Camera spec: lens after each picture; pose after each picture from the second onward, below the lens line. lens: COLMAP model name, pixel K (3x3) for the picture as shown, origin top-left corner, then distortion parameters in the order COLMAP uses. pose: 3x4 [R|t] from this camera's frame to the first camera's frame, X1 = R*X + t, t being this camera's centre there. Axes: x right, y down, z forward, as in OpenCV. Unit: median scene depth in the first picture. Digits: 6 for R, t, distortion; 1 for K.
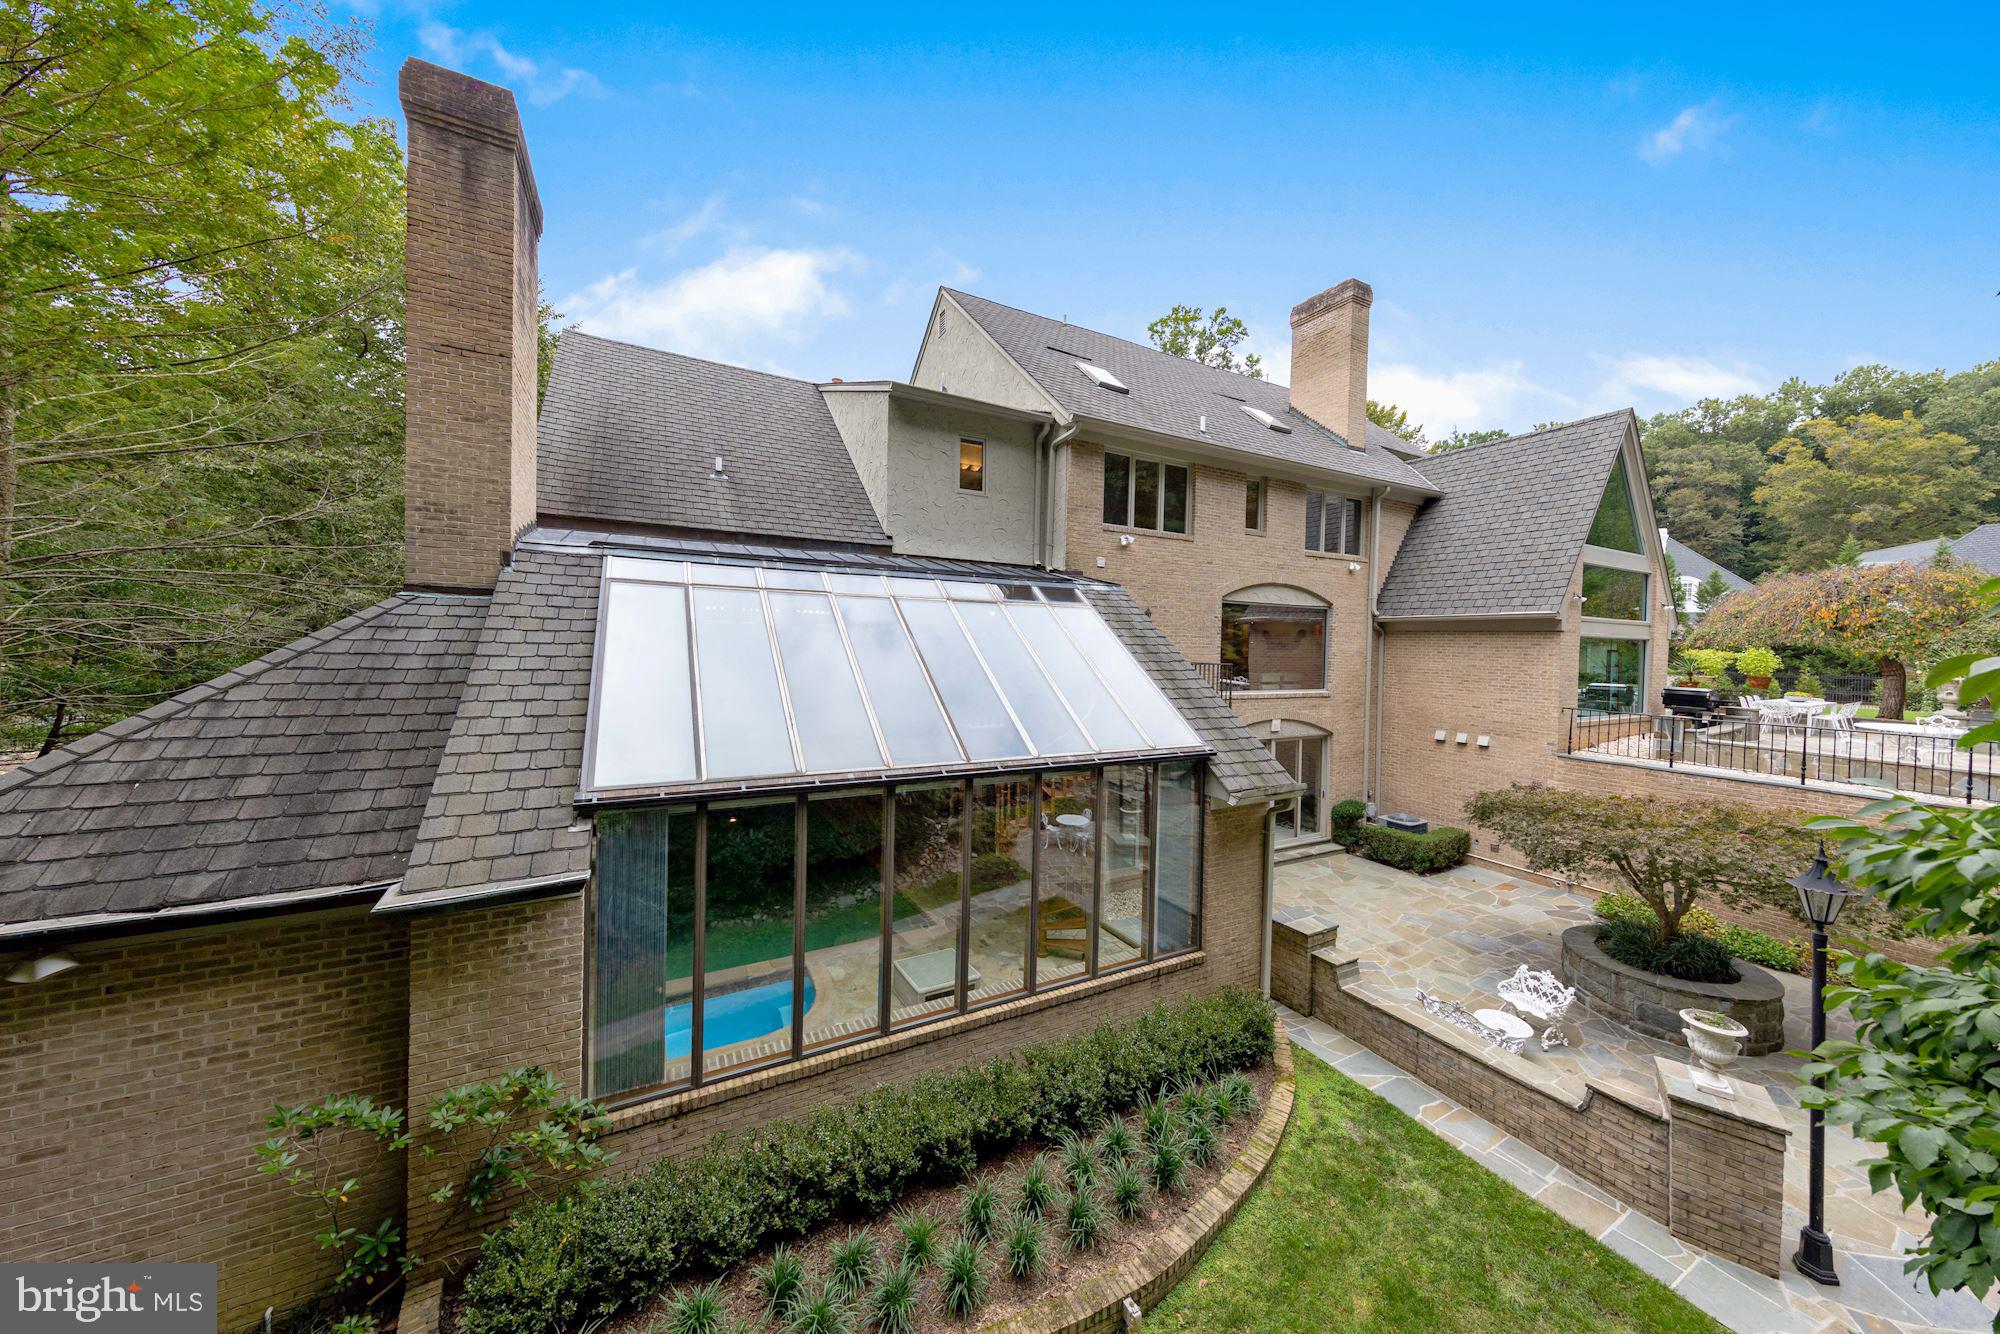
lens RADIAL K [[653.8, 0, 993.8], [0, 653.8, 663.6], [0, 0, 1]] dist [-0.002422, -0.000058]
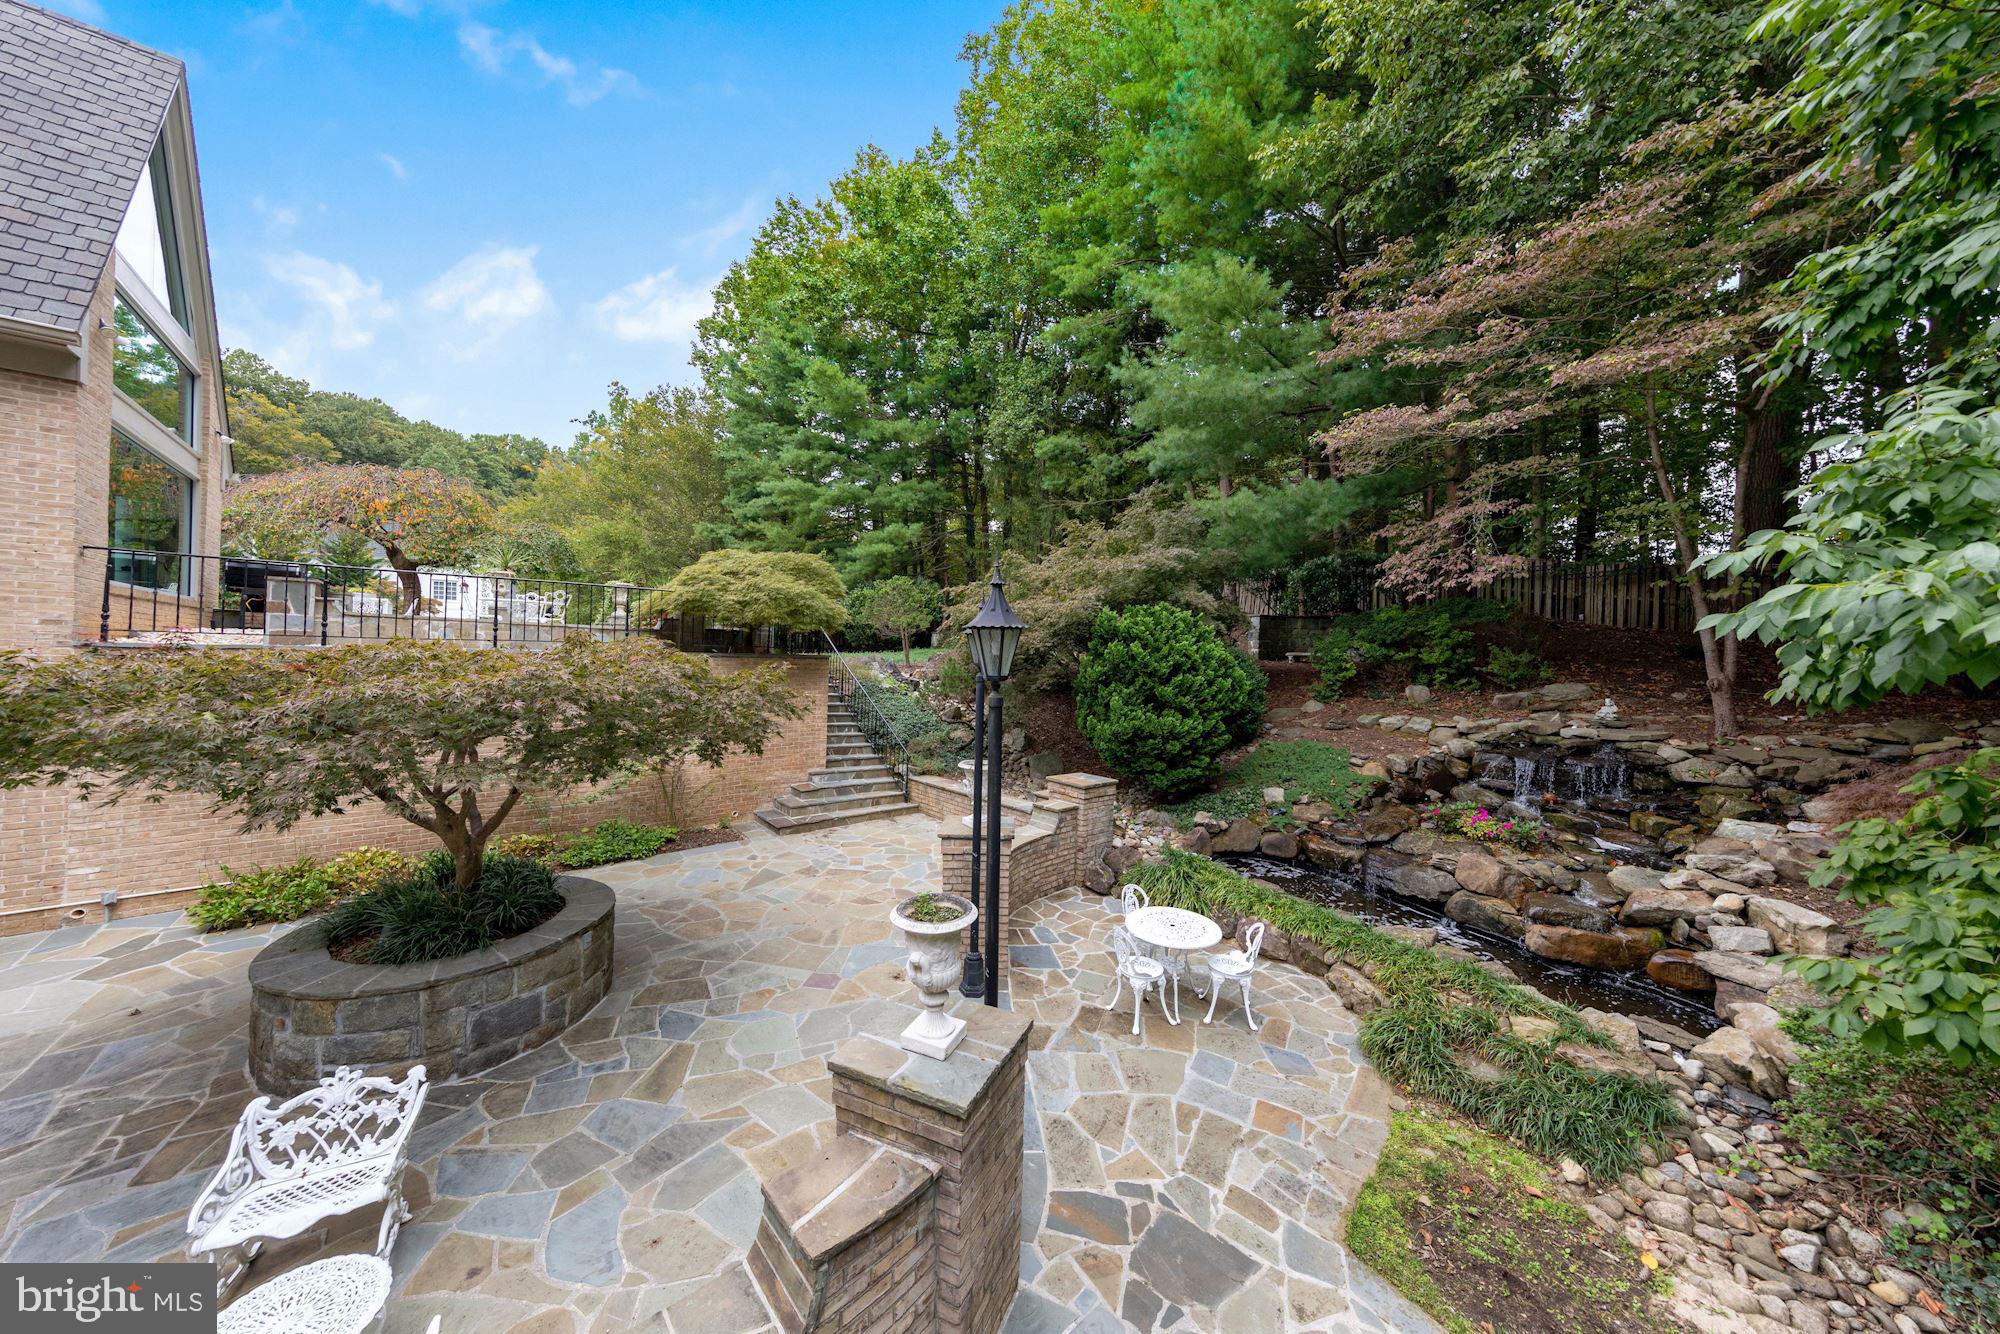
lens RADIAL K [[653.8, 0, 994.2], [0, 653.8, 660.1], [0, 0, 1]] dist [-0.002422, -0.000058]
pose [[-0.235424, -0.007295, 0.971865, 0.401275], [0.004119, 0.999955, 0.008504, 0.236454], [-0.971884, 0.006005, -0.235383, 0.715245]]
